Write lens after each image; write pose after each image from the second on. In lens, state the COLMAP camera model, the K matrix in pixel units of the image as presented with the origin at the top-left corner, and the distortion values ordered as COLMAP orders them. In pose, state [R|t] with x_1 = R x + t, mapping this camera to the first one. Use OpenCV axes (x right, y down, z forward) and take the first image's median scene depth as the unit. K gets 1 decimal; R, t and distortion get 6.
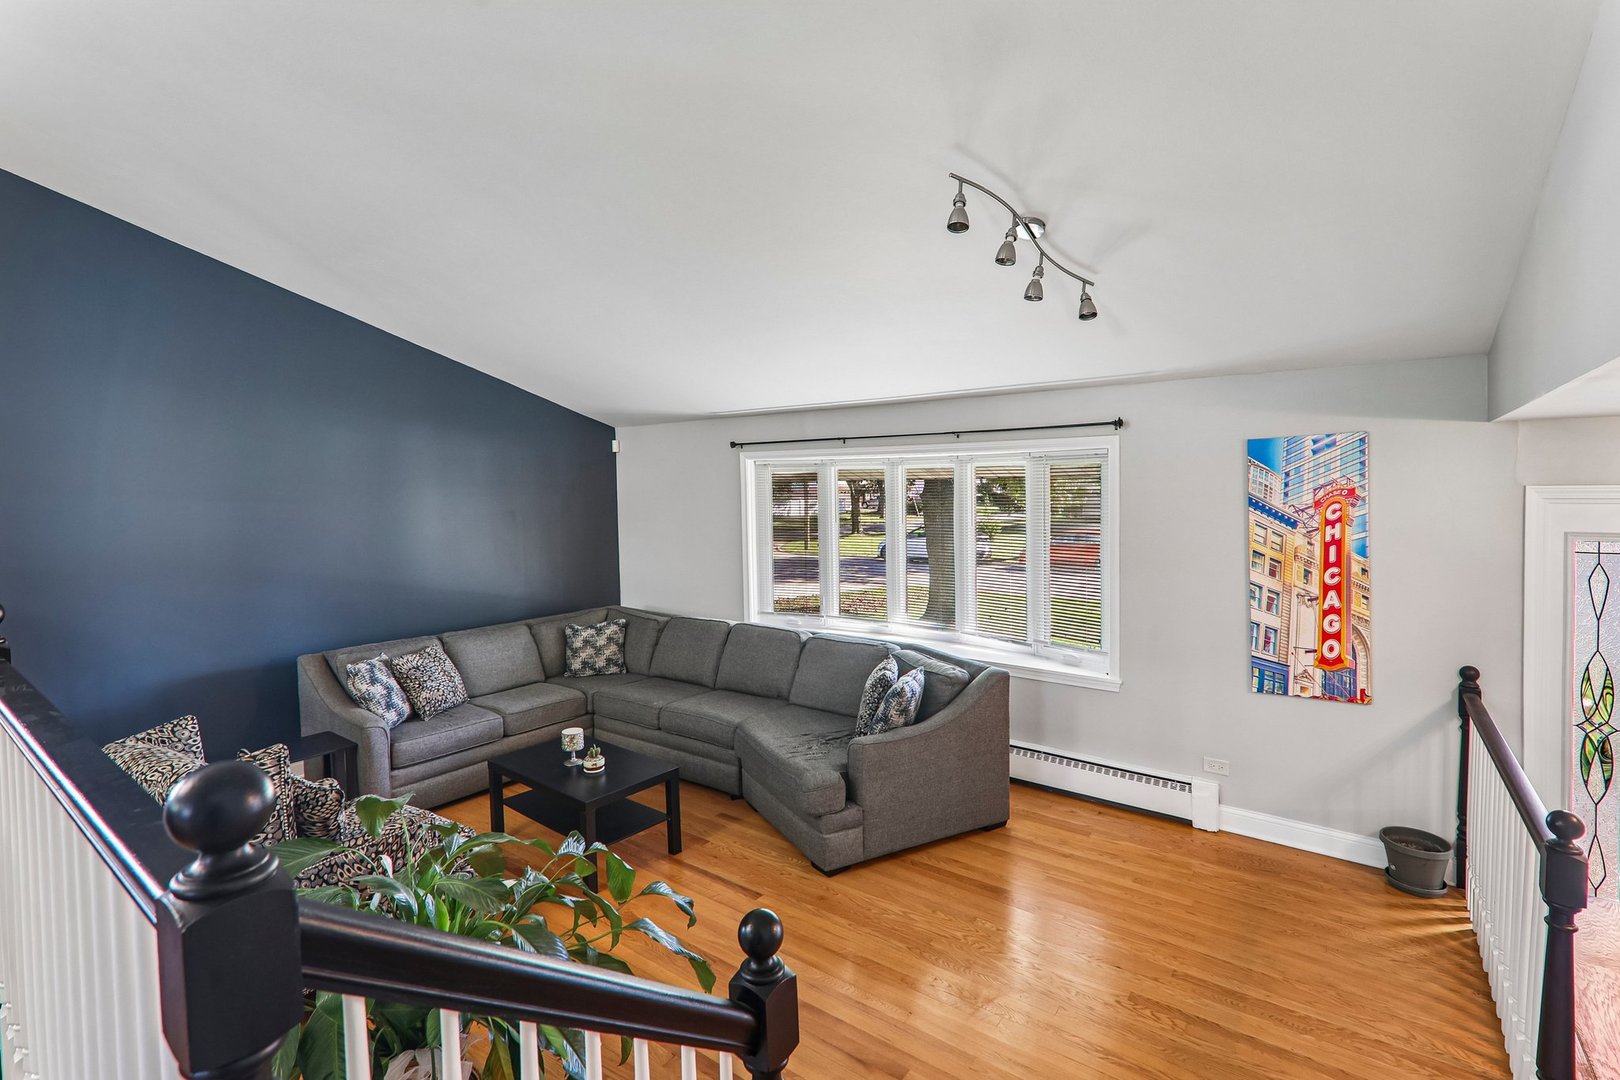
lens RADIAL K [[741.6, 0, 820.9], [0, 741.6, 542.1], [0, 0, 1]] dist [-0.009525, 0.000861]
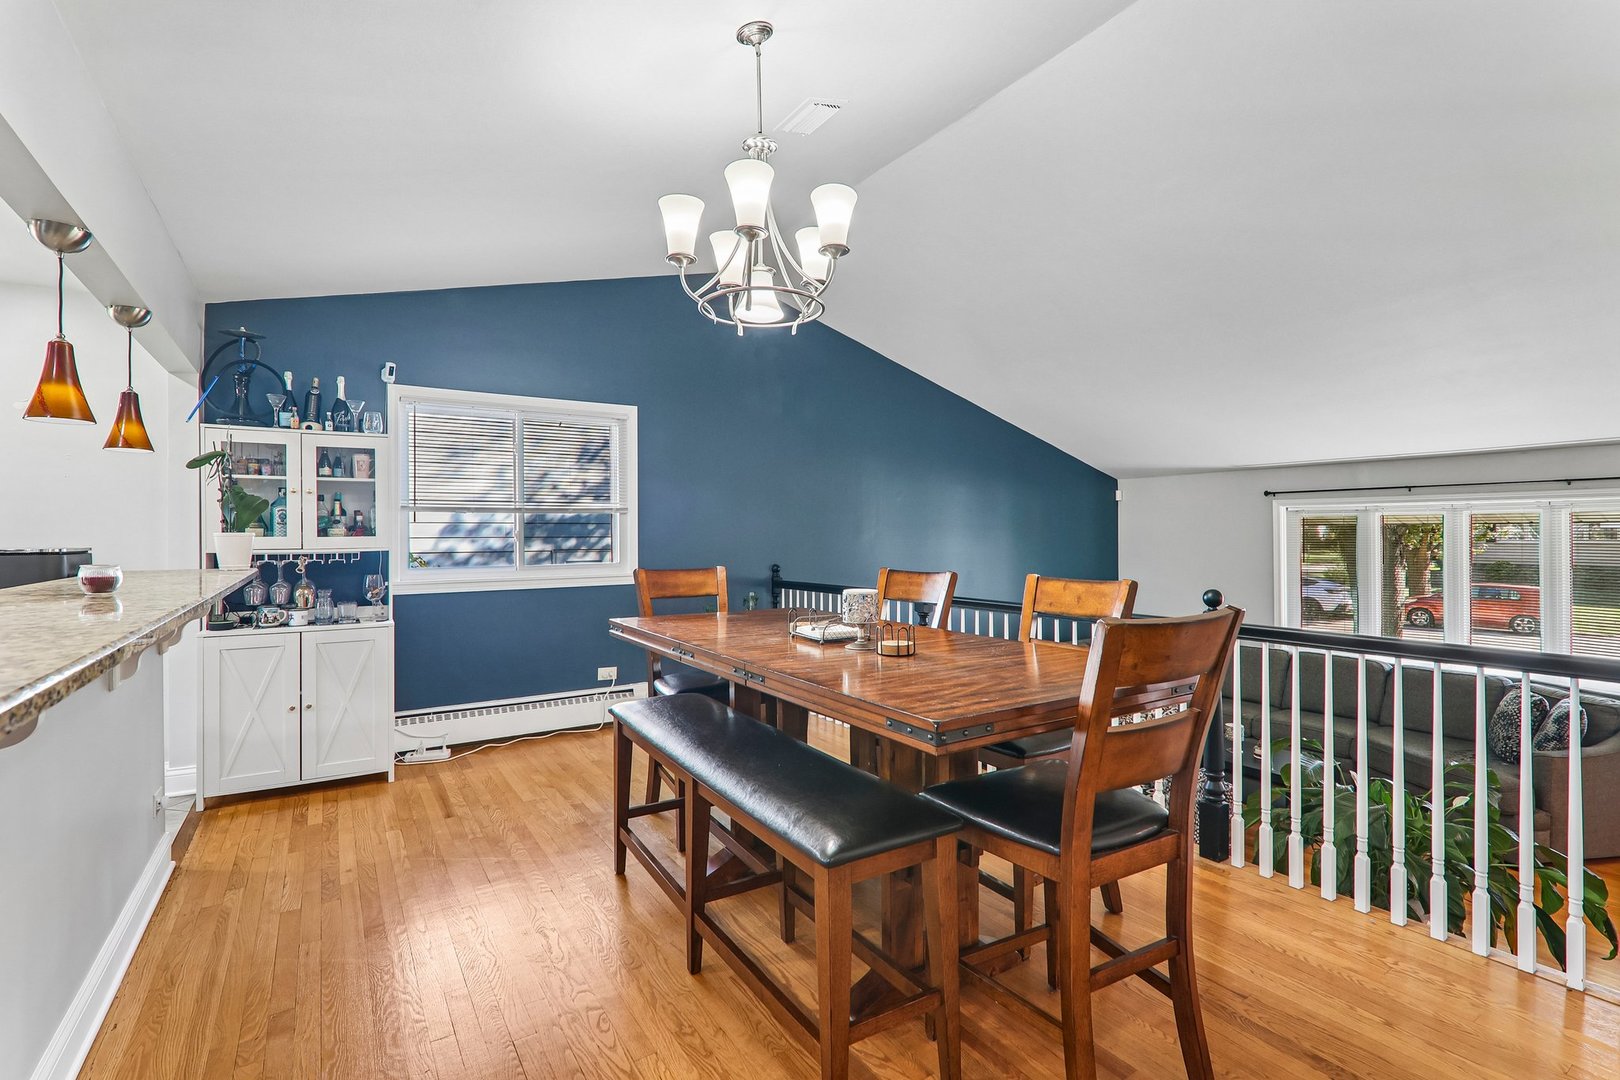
lens RADIAL K [[741.6, 0, 810.2], [0, 741.6, 529.6], [0, 0, 1]] dist [-0.009525, 0.000861]
pose [[0.938806, 0.003267, -0.344431, -0.521867], [-0.029437, 0.997058, -0.070777, 0.032793], [0.343186, 0.076584, 0.936140, -0.393768]]
